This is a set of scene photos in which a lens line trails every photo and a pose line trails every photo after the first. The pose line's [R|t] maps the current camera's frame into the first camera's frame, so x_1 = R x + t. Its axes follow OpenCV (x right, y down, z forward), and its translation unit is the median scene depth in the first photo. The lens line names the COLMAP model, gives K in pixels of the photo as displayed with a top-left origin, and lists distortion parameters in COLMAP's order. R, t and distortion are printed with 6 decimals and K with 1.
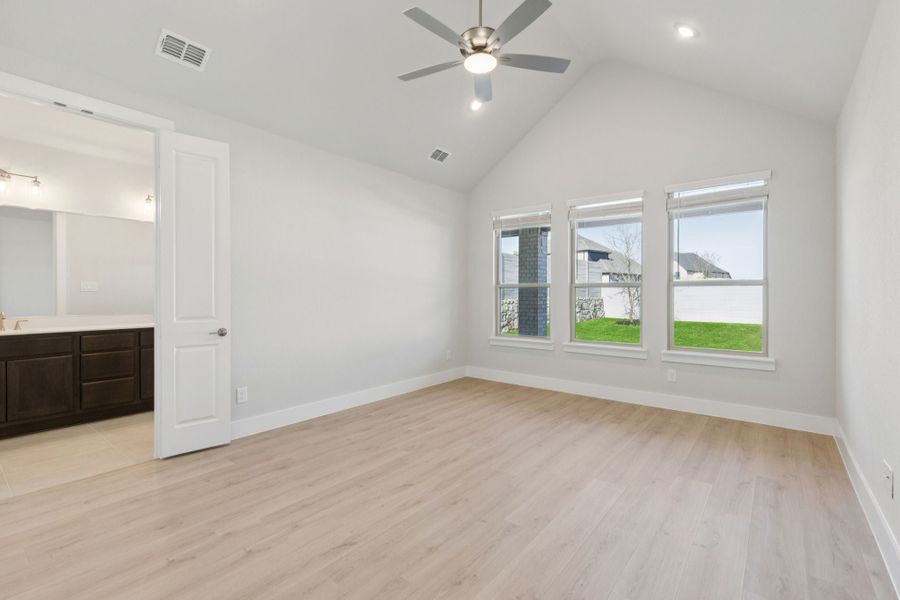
lens RADIAL K [[409.4, 0, 455.0], [0, 409.4, 293.8], [0, 0, 1]] dist [0.002937, 0.000079]
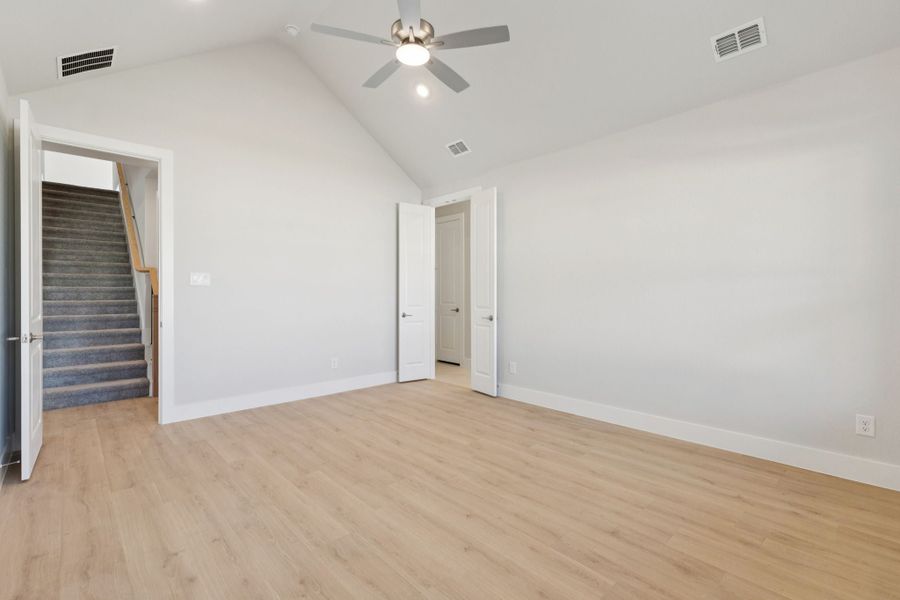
lens RADIAL K [[409.4, 0, 455.0], [0, 409.4, 293.8], [0, 0, 1]] dist [0.002937, 0.000079]
pose [[-0.149379, 0.001367, -0.988779, 0.665723], [0.000992, 0.999999, 0.001233, 0.003717], [0.988780, -0.000797, -0.149380, 0.820178]]
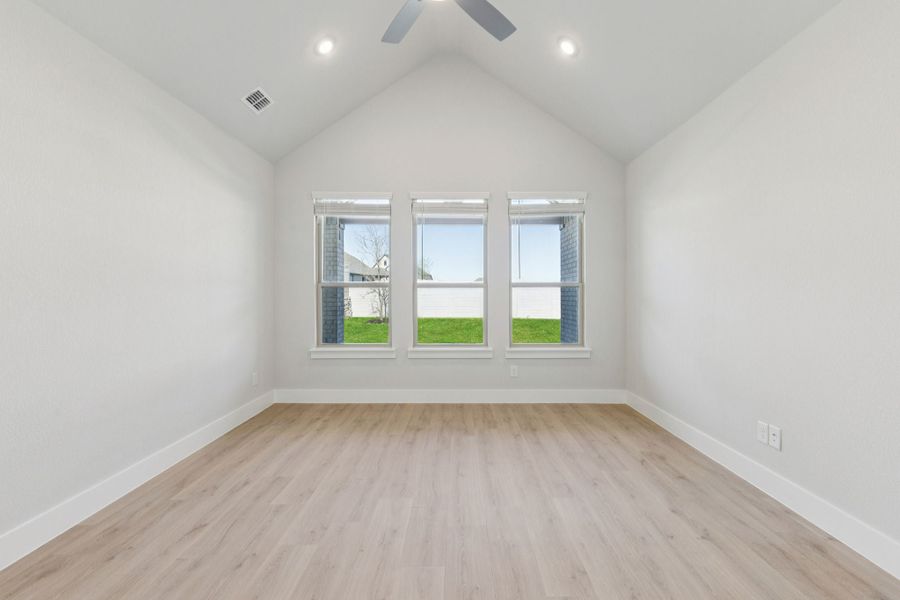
lens RADIAL K [[409.5, 0, 462.1], [0, 409.5, 295.4], [0, 0, 1]] dist [0.008834, -0.000245]
pose [[0.781452, -0.005022, 0.623945, -0.243132], [0.001037, 0.999977, 0.006750, -0.004811], [-0.623964, -0.004628, 0.781439, 0.259815]]
